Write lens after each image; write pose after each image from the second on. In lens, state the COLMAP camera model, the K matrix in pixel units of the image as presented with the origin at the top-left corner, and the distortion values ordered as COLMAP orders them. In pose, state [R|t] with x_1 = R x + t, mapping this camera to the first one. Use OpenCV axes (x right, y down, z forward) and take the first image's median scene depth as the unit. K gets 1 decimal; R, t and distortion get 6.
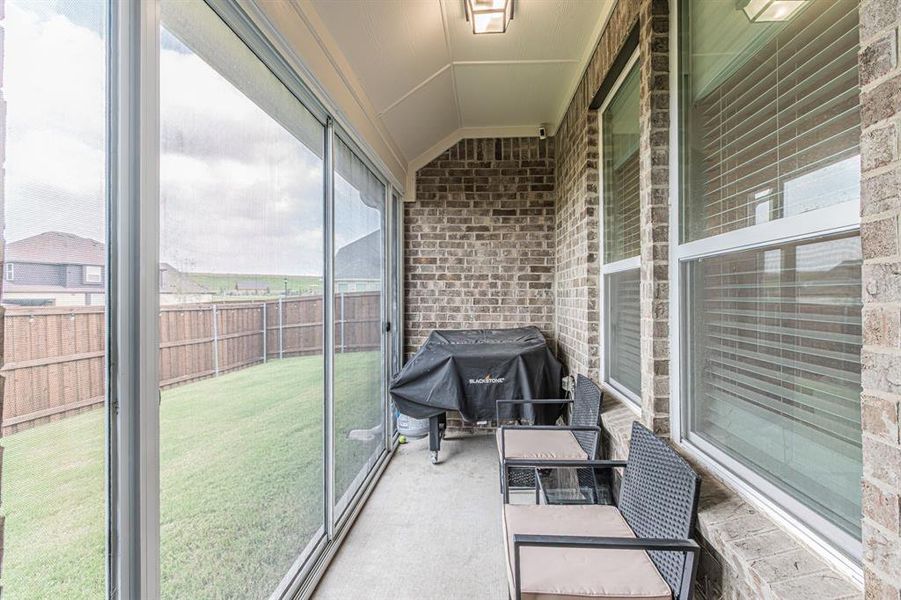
lens RADIAL K [[414.9, 0, 453.1], [0, 414.9, 297.4], [0, 0, 1]] dist [-0.000127, 0.000063]
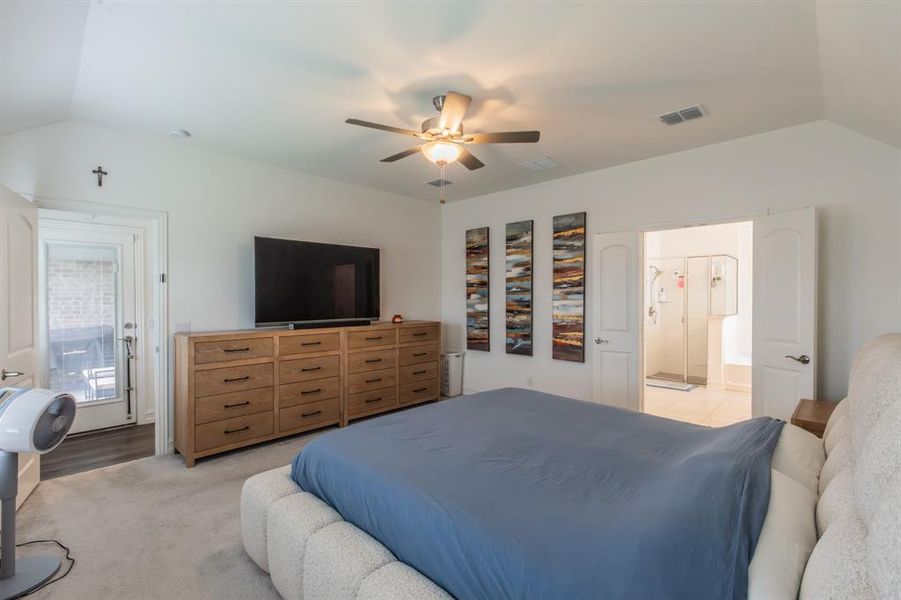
lens RADIAL K [[414.9, 0, 451.7], [0, 414.9, 304.0], [0, 0, 1]] dist [-0.000127, 0.000063]
pose [[0.642870, -0.005897, 0.765952, -0.228281], [0.002687, 0.999982, 0.005443, -0.031403], [-0.765970, -0.001441, 0.642874, -1.359162]]
